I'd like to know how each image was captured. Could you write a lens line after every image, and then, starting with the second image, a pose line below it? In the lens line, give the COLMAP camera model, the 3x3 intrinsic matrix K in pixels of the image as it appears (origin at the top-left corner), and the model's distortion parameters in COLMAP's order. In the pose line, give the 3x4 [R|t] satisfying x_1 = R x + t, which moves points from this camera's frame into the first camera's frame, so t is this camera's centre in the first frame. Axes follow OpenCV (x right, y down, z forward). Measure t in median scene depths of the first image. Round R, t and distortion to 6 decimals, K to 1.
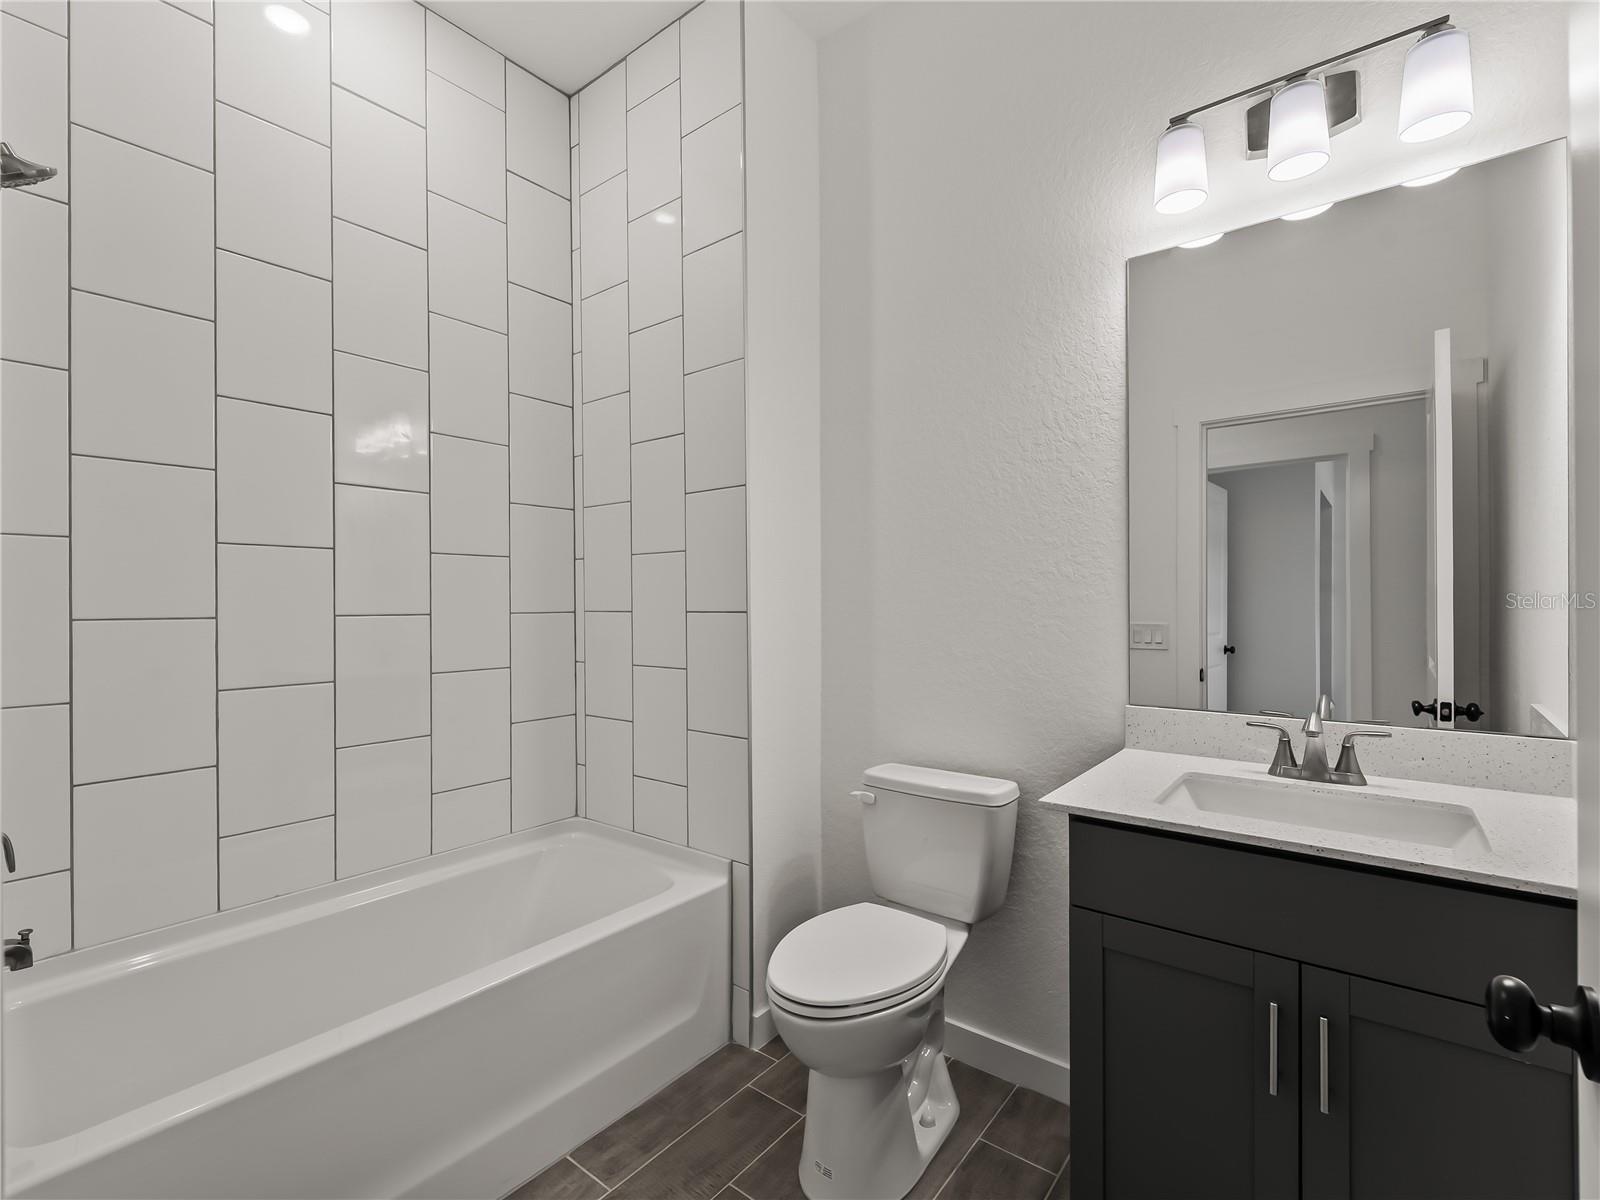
lens RADIAL K [[739.8, 0, 802.7], [0, 739.8, 606.7], [0, 0, 1]] dist [-0.001049, 0.000103]
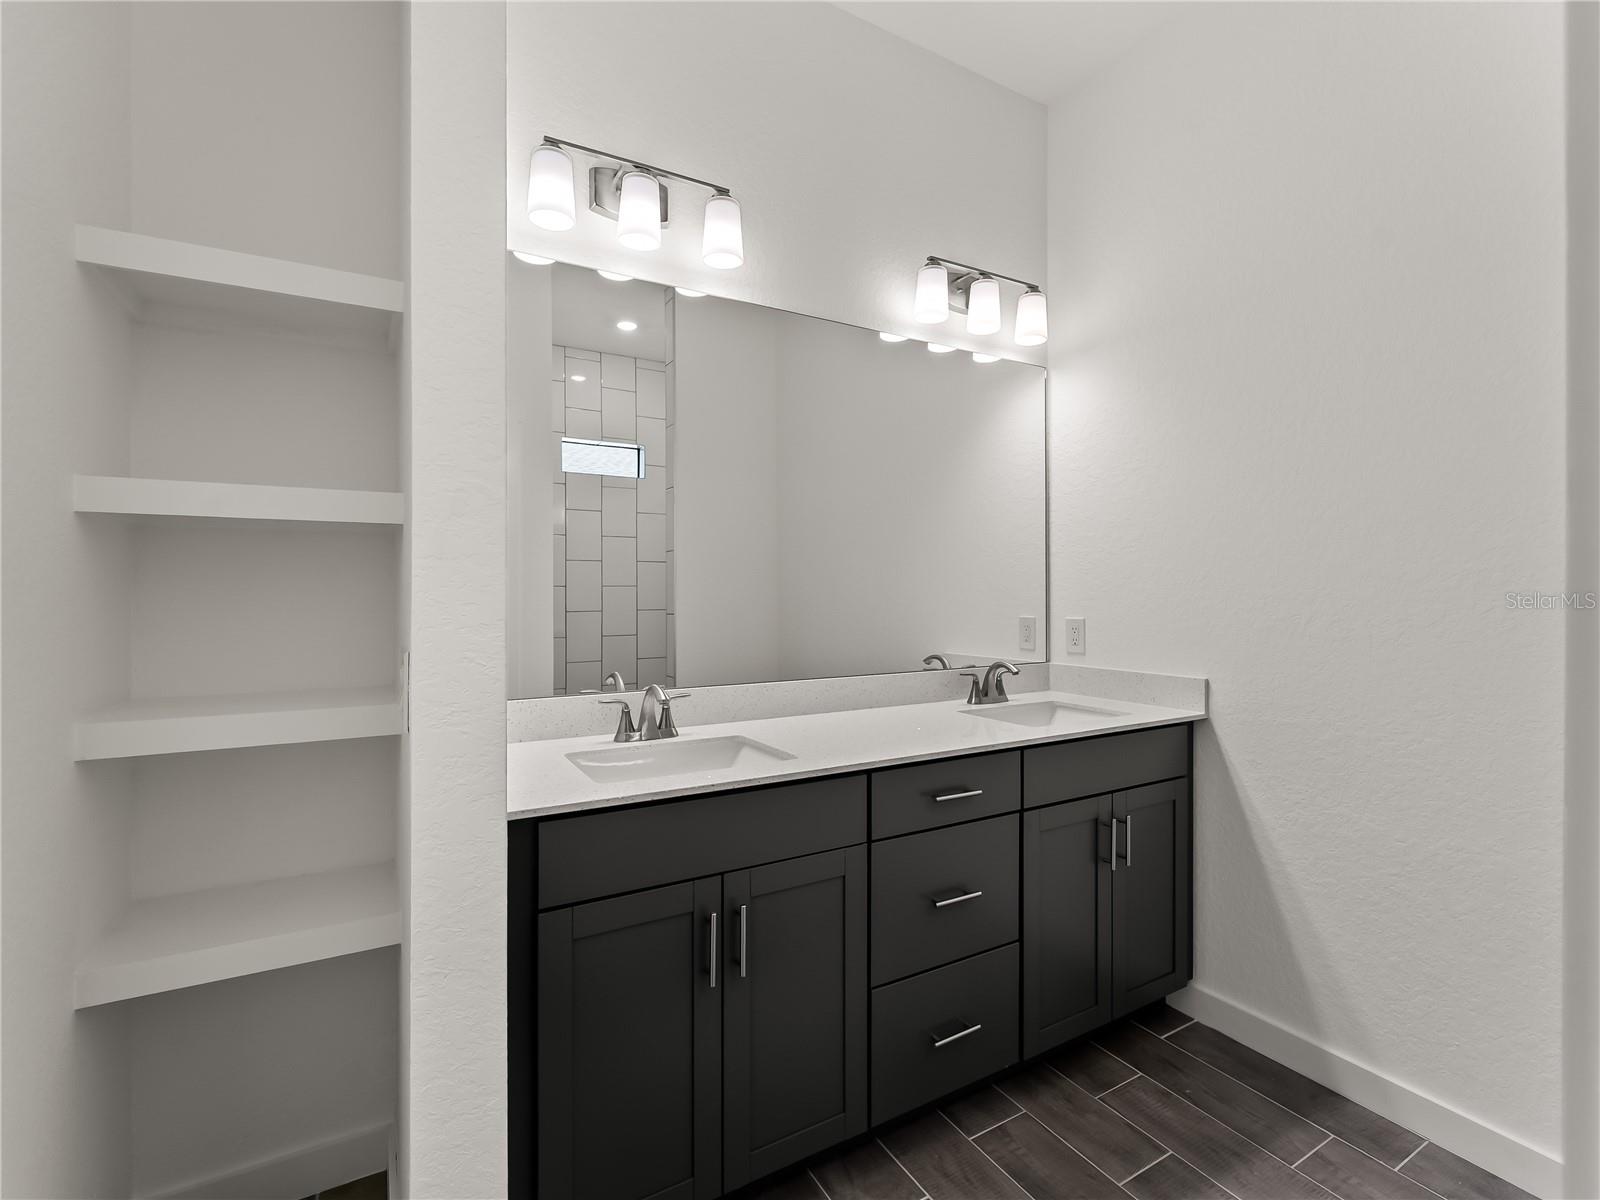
lens RADIAL K [[739.8, 0, 799.0], [0, 739.8, 604.2], [0, 0, 1]] dist [-0.001049, 0.000103]
pose [[0.393076, -0.000477, 0.919506, -0.354301], [0.000055, 1.000000, 0.000495, 0.006514], [-0.919506, -0.000144, 0.393076, 0.276693]]
